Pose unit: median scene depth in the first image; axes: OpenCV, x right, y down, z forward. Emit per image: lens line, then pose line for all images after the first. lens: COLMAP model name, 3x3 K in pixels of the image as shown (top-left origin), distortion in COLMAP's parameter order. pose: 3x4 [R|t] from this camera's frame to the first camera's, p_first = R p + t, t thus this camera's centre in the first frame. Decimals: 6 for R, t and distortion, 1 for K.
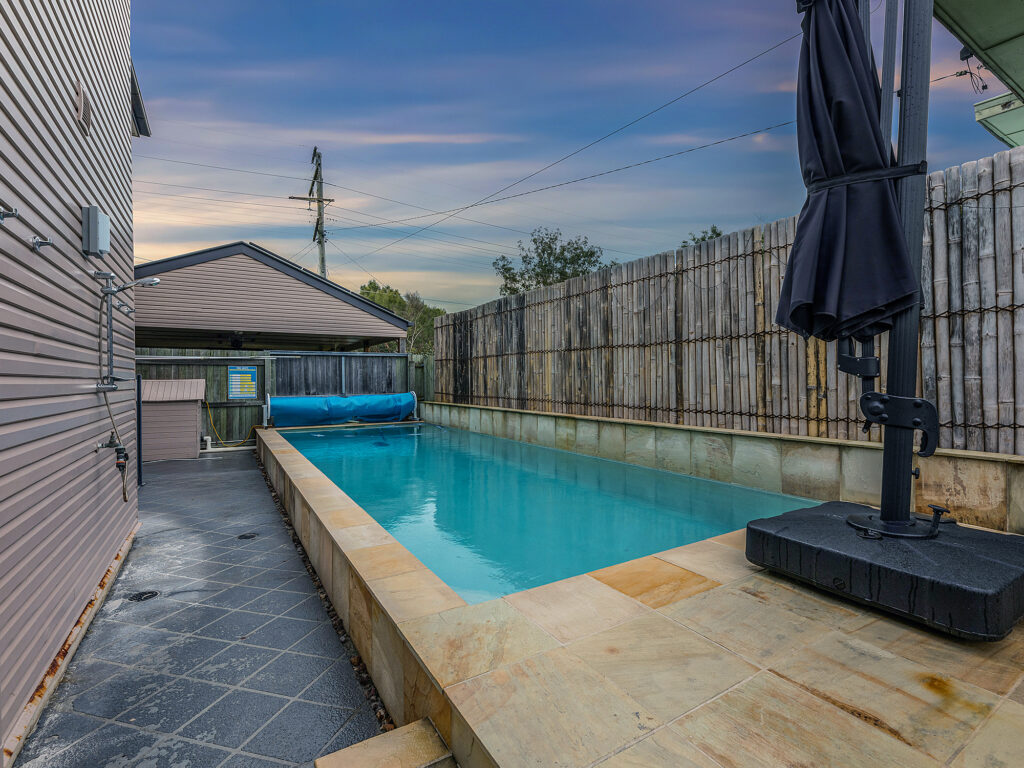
lens RADIAL K [[481.7, 0, 510.6], [0, 481.7, 377.4], [0, 0, 1]] dist [0.001010, -0.000033]
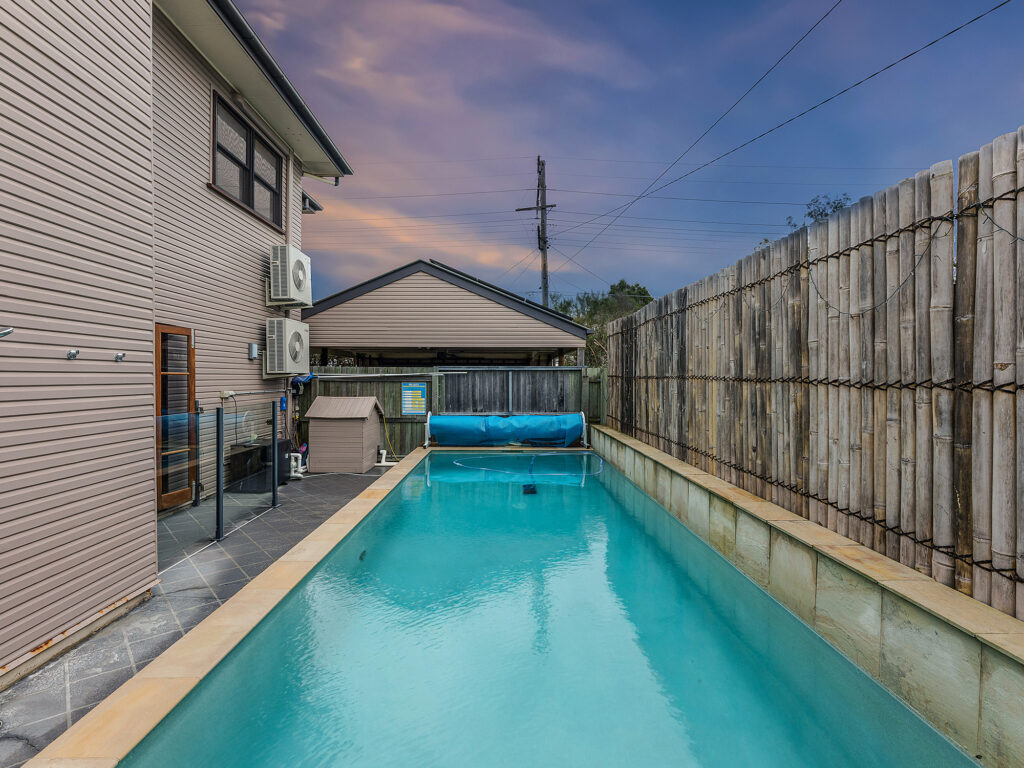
lens RADIAL K [[471.1, 0, 508.1], [0, 471.1, 380.2], [0, 0, 1]] dist [-0.000542, -0.000036]
pose [[0.860757, 0.011525, -0.508886, 0.169447], [-0.004611, 0.999879, 0.014846, -0.063026], [0.508996, -0.010433, 0.860706, 0.356541]]
